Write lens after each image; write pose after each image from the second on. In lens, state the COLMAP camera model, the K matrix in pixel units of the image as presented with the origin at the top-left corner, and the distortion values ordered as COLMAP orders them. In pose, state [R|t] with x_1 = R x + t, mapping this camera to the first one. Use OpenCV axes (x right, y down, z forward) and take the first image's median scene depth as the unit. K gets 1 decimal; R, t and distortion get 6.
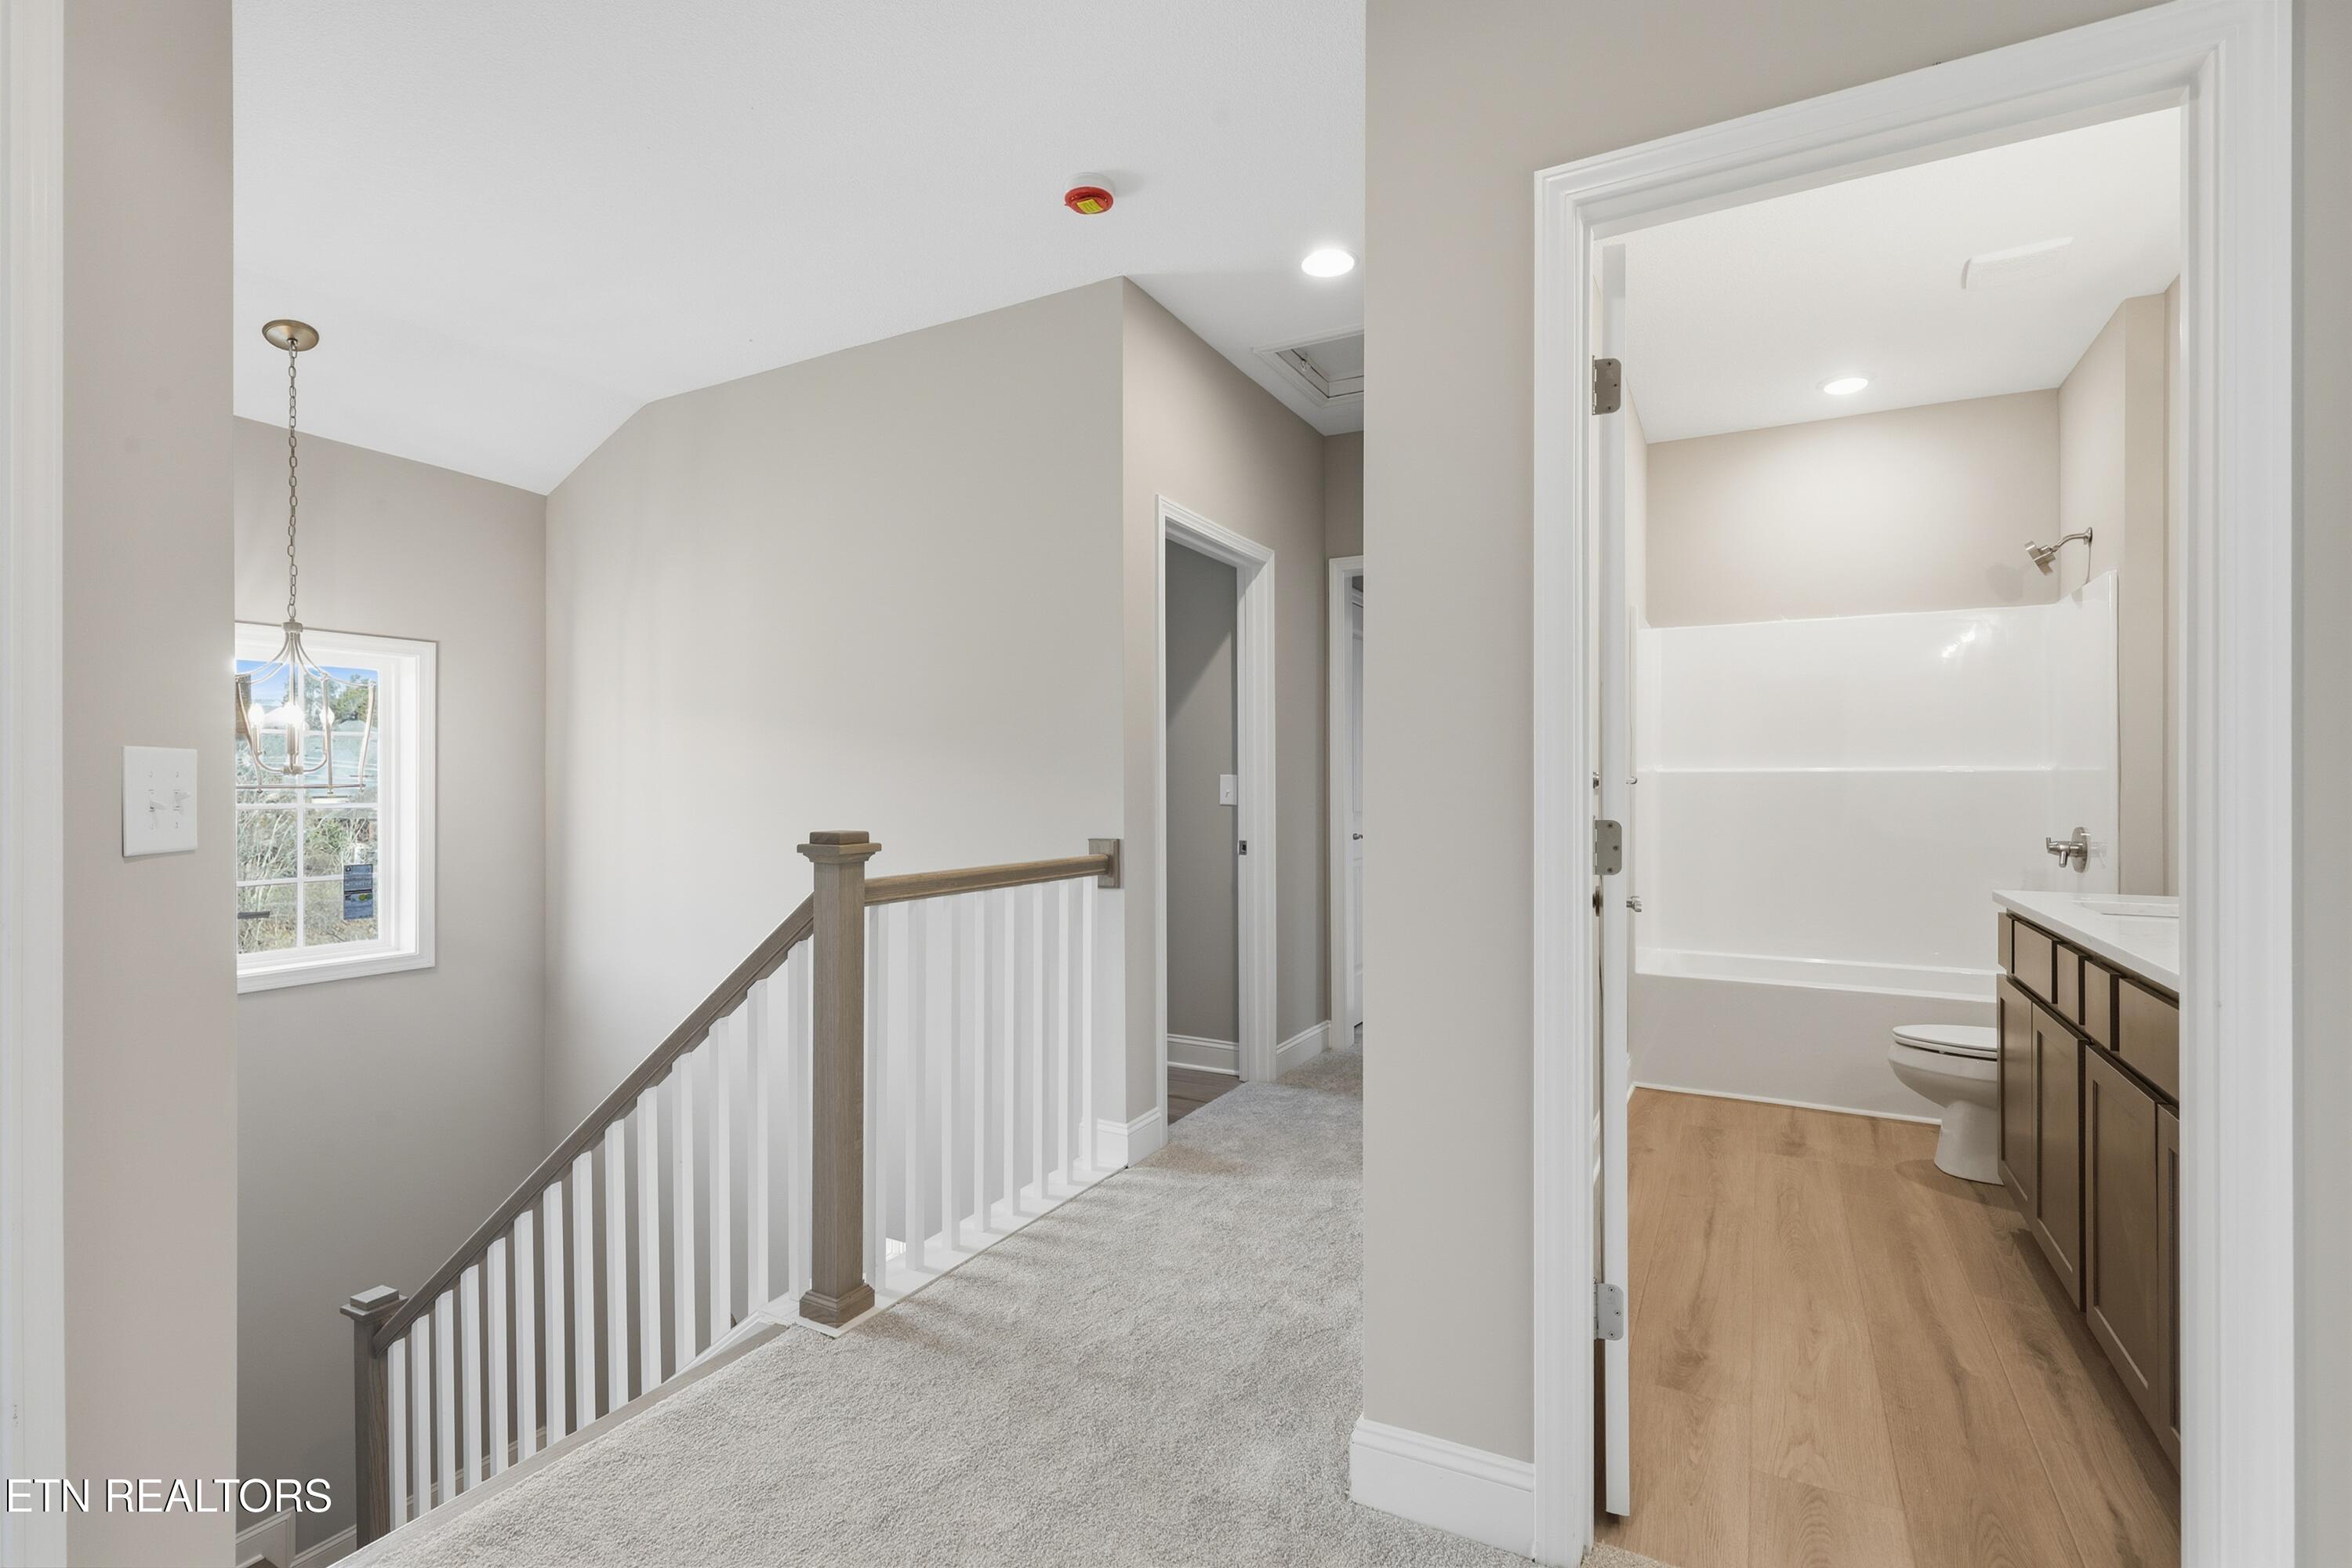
lens RADIAL K [[1074.5, 0, 1183.2], [0, 1074.5, 779.5], [0, 0, 1]] dist [0.001539, -0.000181]
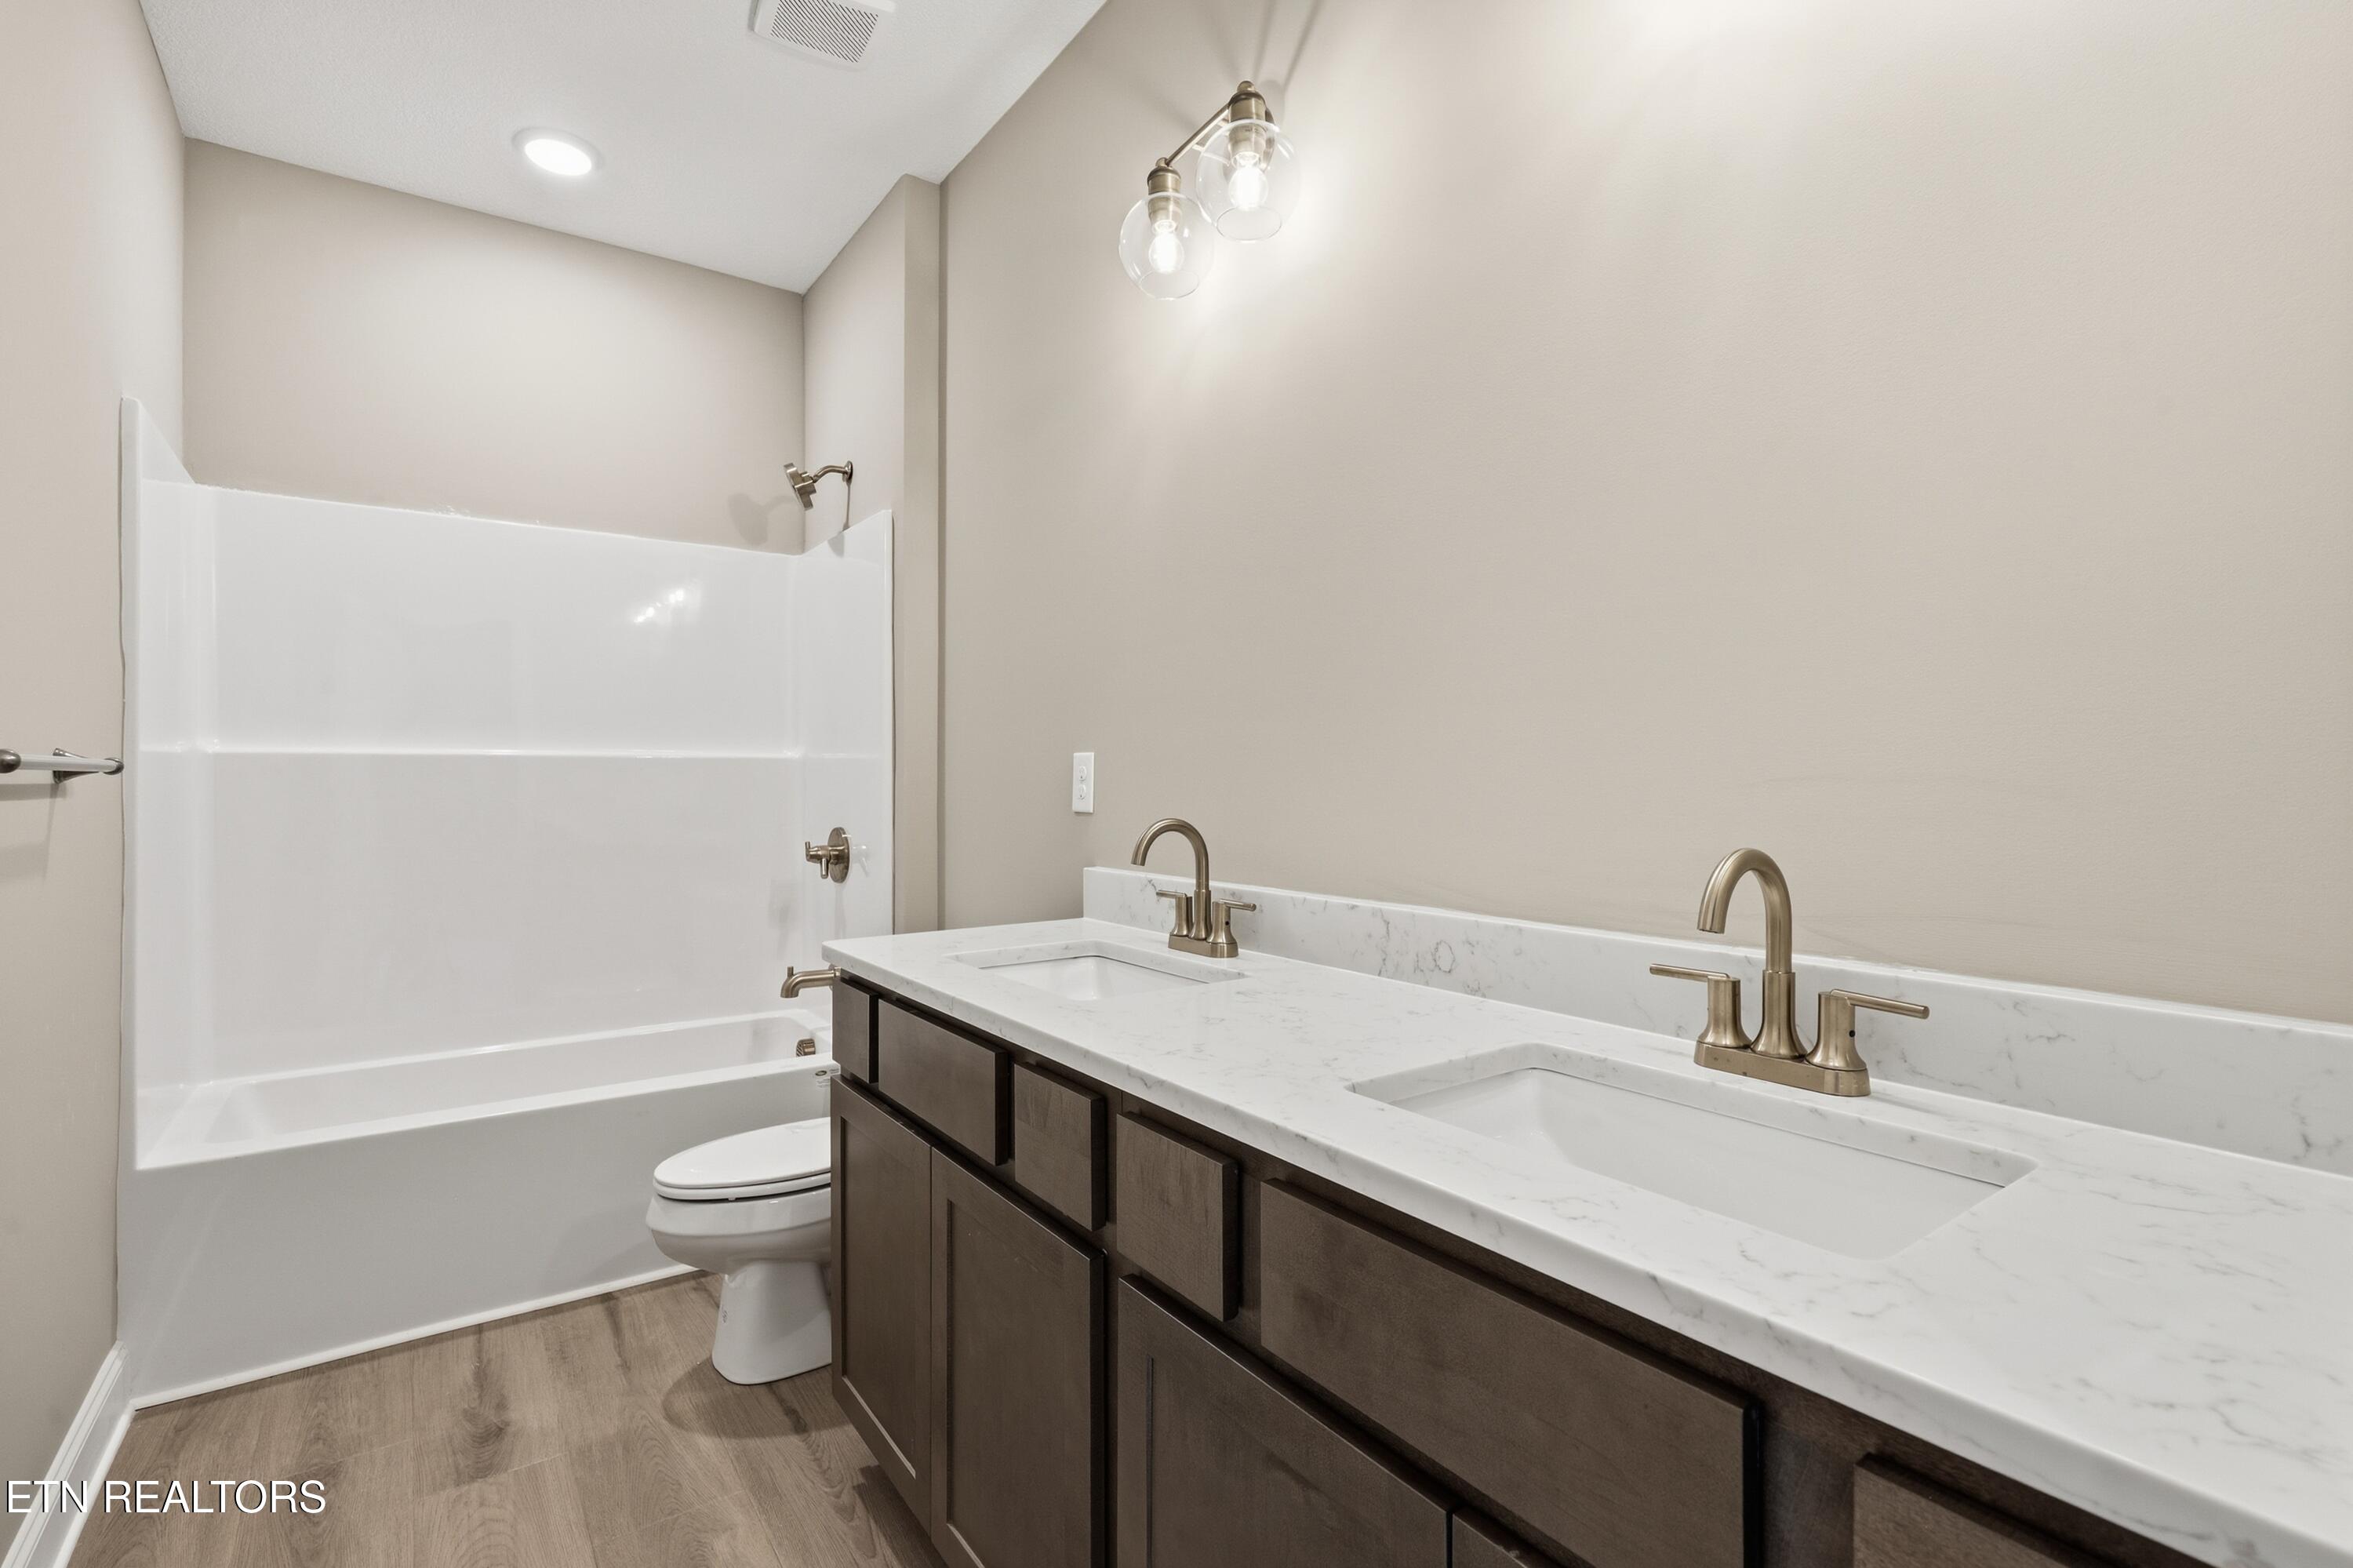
lens RADIAL K [[1075.0, 0, 1183.7], [0, 1075.0, 779.5], [0, 0, 1]] dist [0.001539, -0.000181]
pose [[0.430768, -0.004167, 0.902453, 0.221633], [-0.006137, 0.999953, 0.007546, 0.000592], [-0.902442, -0.008789, 0.430722, 0.434733]]
